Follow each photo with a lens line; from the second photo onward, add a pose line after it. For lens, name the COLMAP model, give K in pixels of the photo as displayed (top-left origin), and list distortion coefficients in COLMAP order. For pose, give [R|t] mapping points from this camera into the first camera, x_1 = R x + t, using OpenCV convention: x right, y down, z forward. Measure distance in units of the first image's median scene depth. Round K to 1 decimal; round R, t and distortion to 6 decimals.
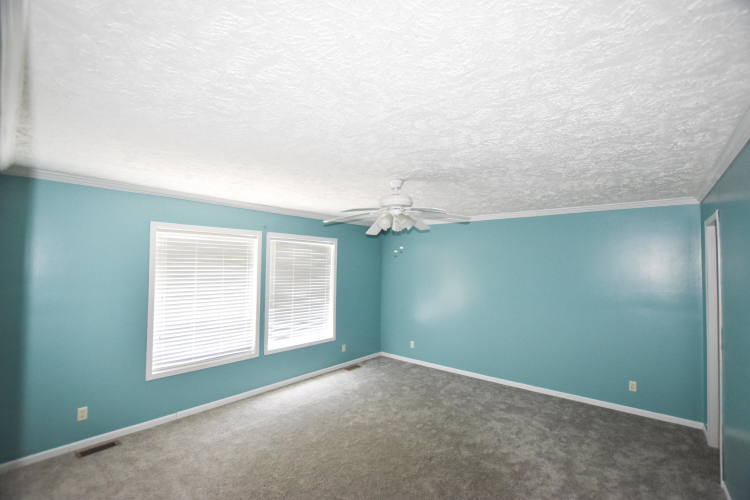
lens RADIAL K [[336.5, 0, 380.4], [0, 336.5, 252.1], [0, 0, 1]] dist [-0.006337, 0.000334]
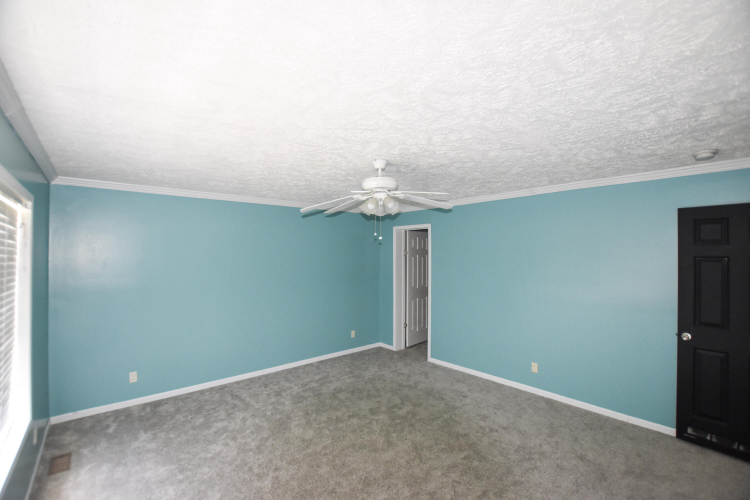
lens RADIAL K [[331.7, 0, 374.8], [0, 331.7, 251.8], [0, 0, 1]] dist [-0.031305, 0.005649]
pose [[0.169783, -0.008323, 0.985446, -0.638186], [-0.032098, 0.999387, 0.013971, 0.016876], [-0.984959, -0.034003, 0.169411, 0.651049]]
